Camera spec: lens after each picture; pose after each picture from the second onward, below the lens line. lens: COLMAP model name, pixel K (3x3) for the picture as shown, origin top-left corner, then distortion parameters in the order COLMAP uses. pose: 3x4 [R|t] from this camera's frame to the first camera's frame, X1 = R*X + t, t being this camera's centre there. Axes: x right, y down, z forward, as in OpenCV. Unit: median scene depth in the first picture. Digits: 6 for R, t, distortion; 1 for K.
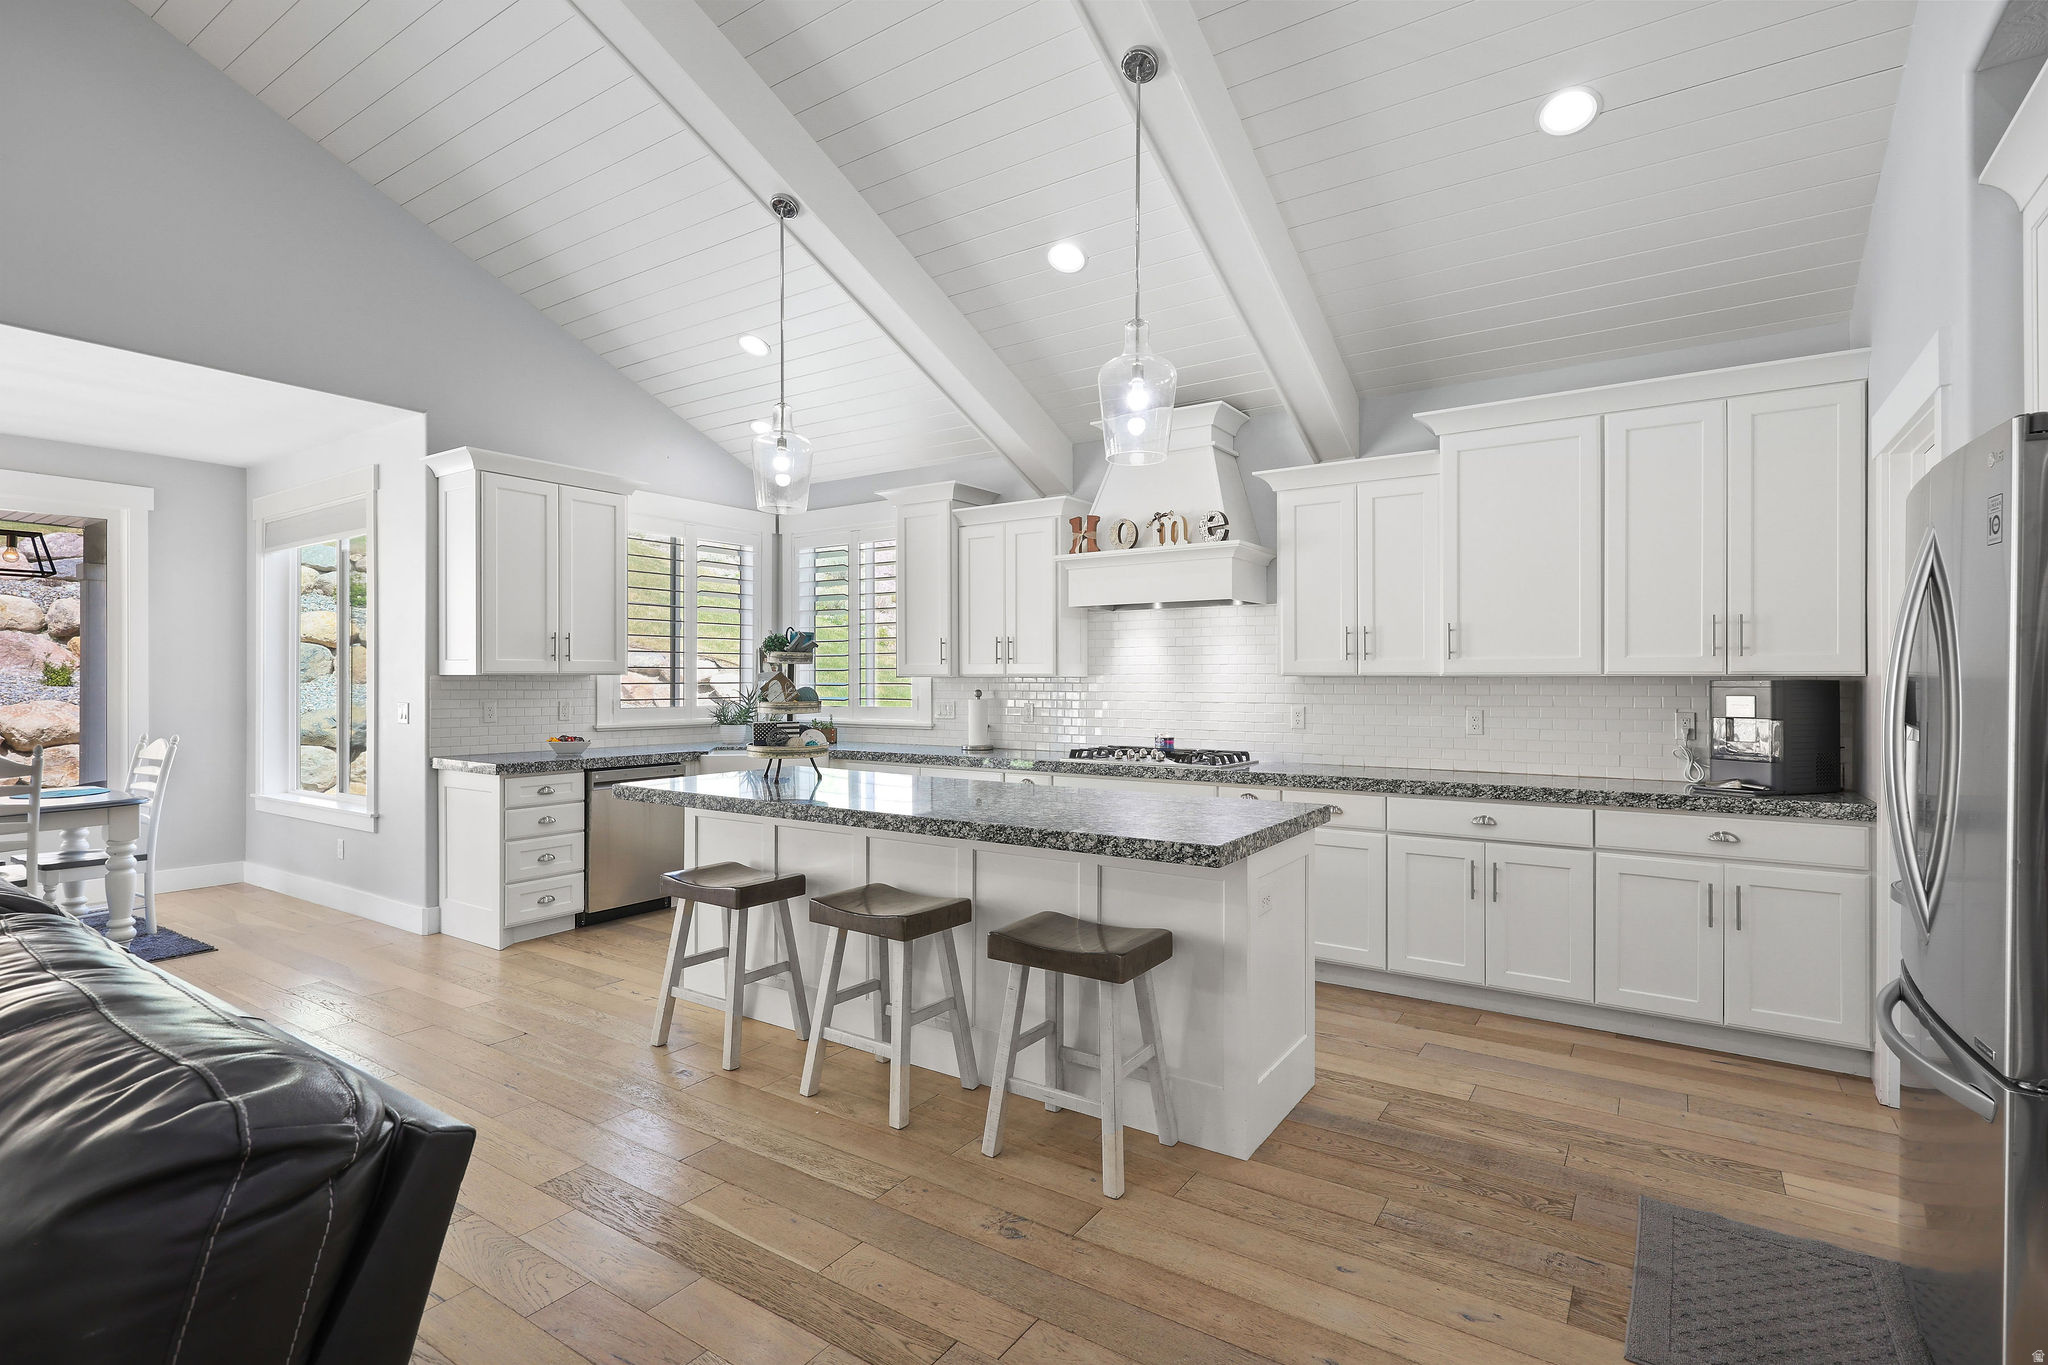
lens RADIAL K [[972.5, 0, 1025.7], [0, 972.5, 681.8], [0, 0, 1]] dist [0.001291, 0.000038]
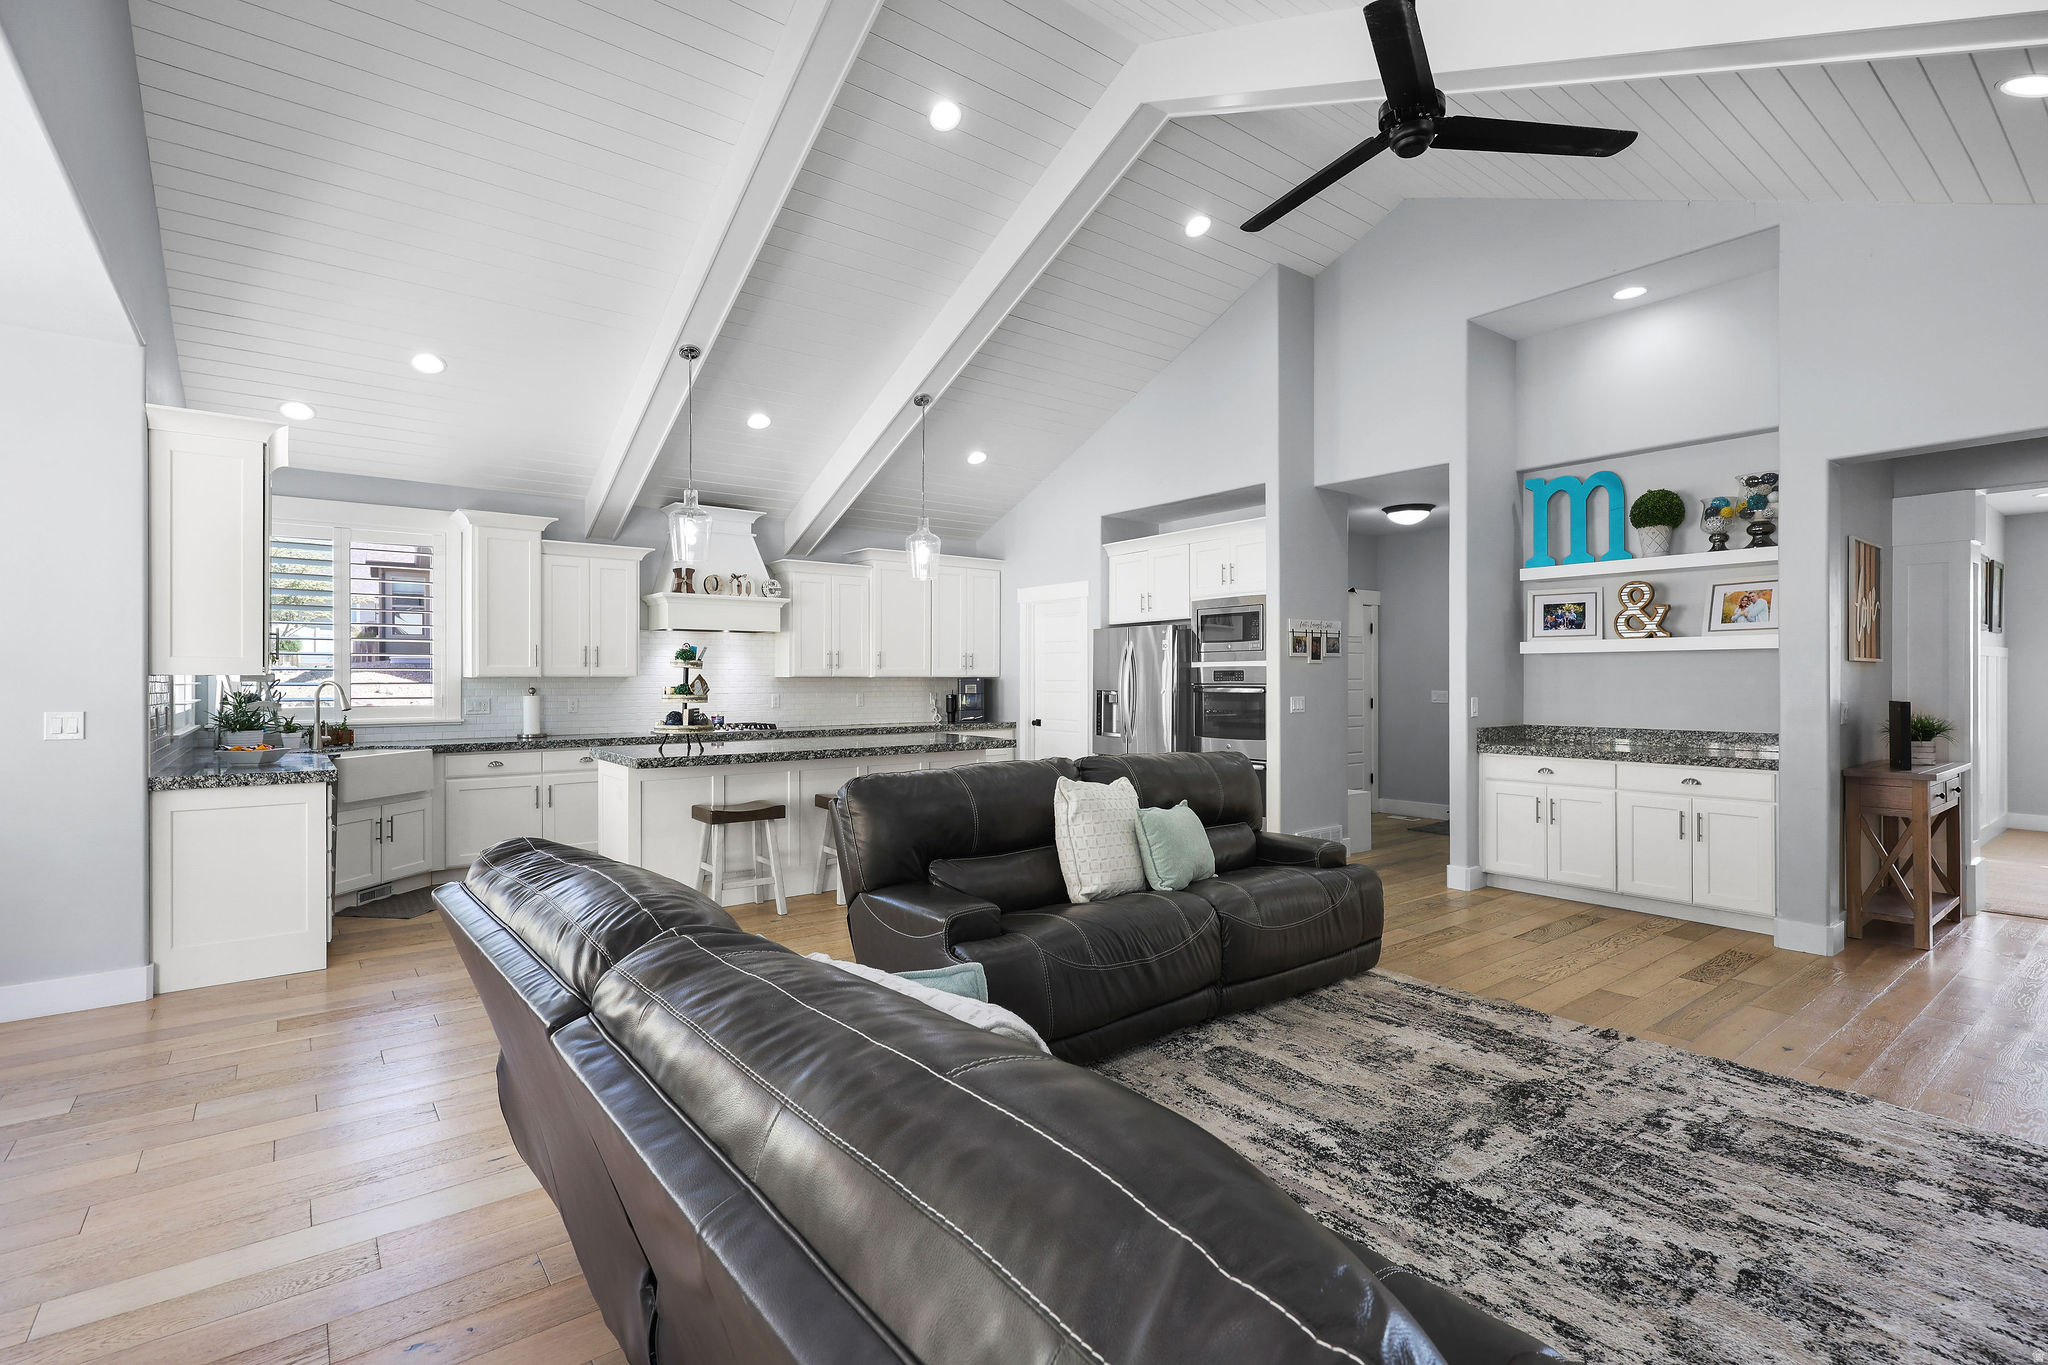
lens RADIAL K [[942.1, 0, 1024.0], [0, 942.1, 678.6], [0, 0, 1]] dist [0.012806, 0.000114]
pose [[0.310093, -0.003022, 0.950701, -1.207207], [-0.000399, 0.999994, 0.003308, -0.008452], [-0.950706, -0.001405, 0.310090, 0.070307]]
